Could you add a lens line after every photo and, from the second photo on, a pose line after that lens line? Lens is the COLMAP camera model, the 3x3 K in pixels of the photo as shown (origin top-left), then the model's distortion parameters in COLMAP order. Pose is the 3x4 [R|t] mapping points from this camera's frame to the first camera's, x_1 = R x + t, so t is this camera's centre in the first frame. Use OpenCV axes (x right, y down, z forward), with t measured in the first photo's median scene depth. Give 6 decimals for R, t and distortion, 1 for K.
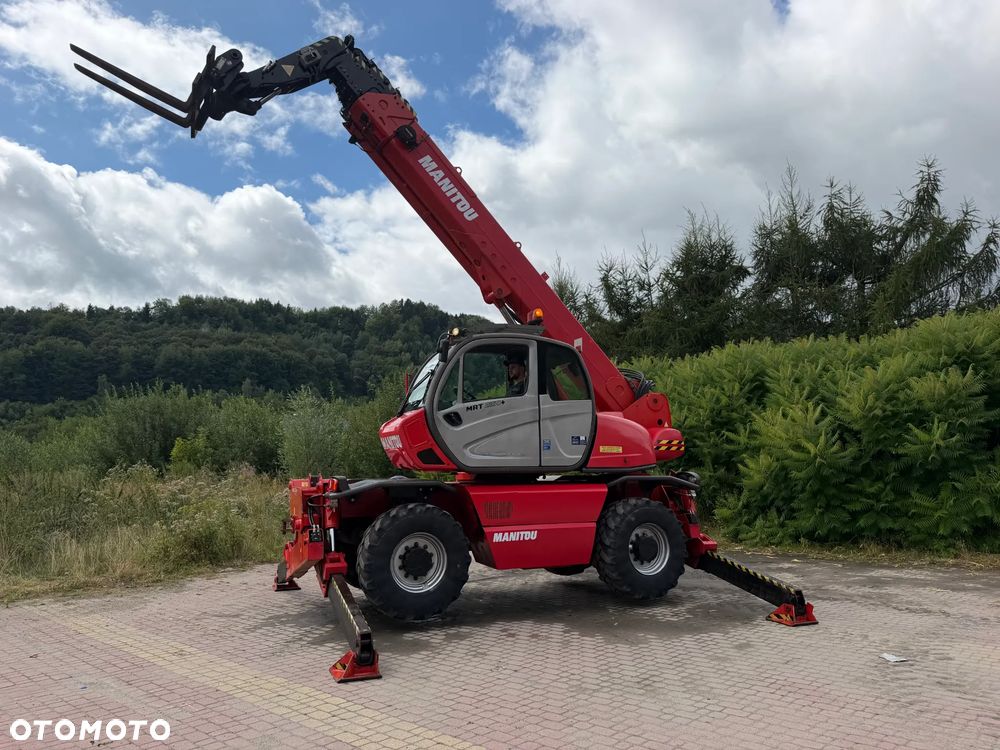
lens RADIAL K [[700.3, 0, 501.7], [0, 700.3, 373.1], [0, 0, 1]] dist [0.055630, -0.079539]
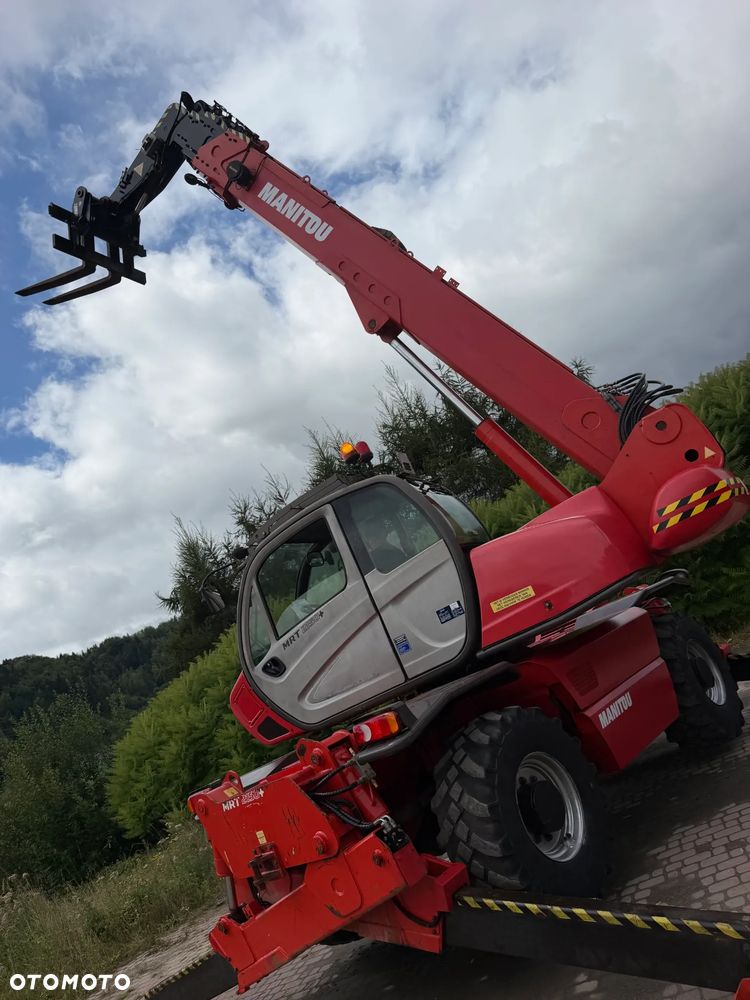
lens RADIAL K [[700.3, 0, 374.9], [0, 700.3, 500.4], [0, 0, 1]] dist [0.055630, -0.079539]
pose [[0.857496, -0.255231, 0.446718, -0.192938], [0.344065, 0.930031, -0.129079, 0.030191], [-0.382517, 0.264385, 0.885314, 0.219276]]
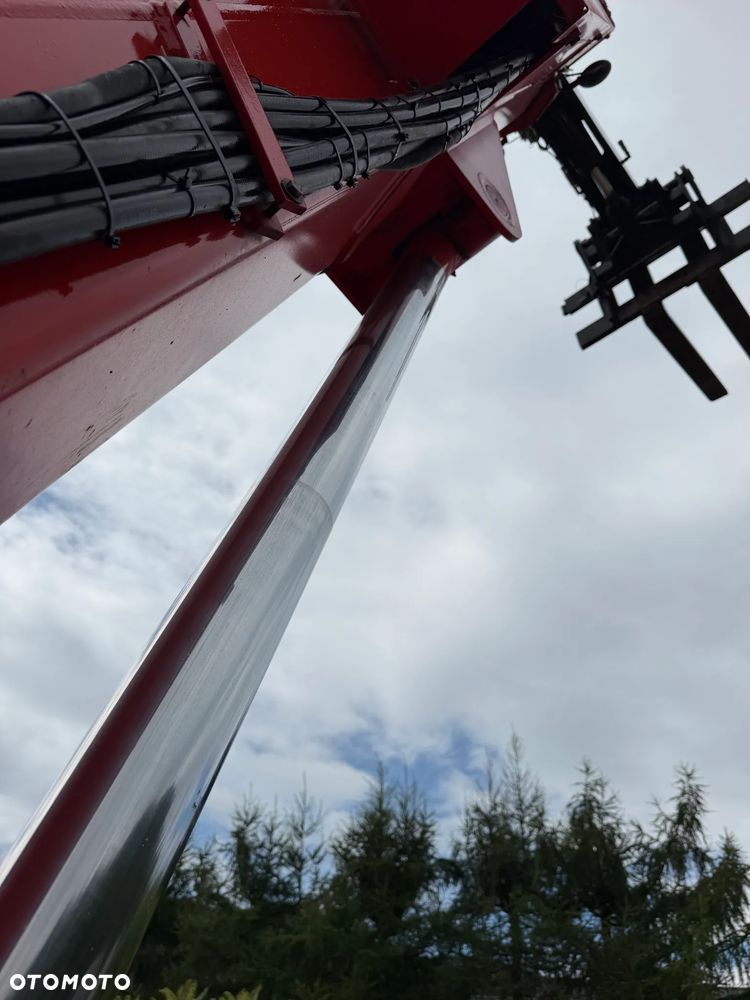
lens RADIAL K [[700.3, 0, 369.4], [0, 700.3, 507.4], [0, 0, 1]] dist [0.055630, -0.079539]
pose [[0.894362, 0.351873, 0.276227, -0.070145], [-0.143228, 0.810218, -0.568360, -0.041026], [-0.423795, 0.468756, 0.775026, 0.516790]]
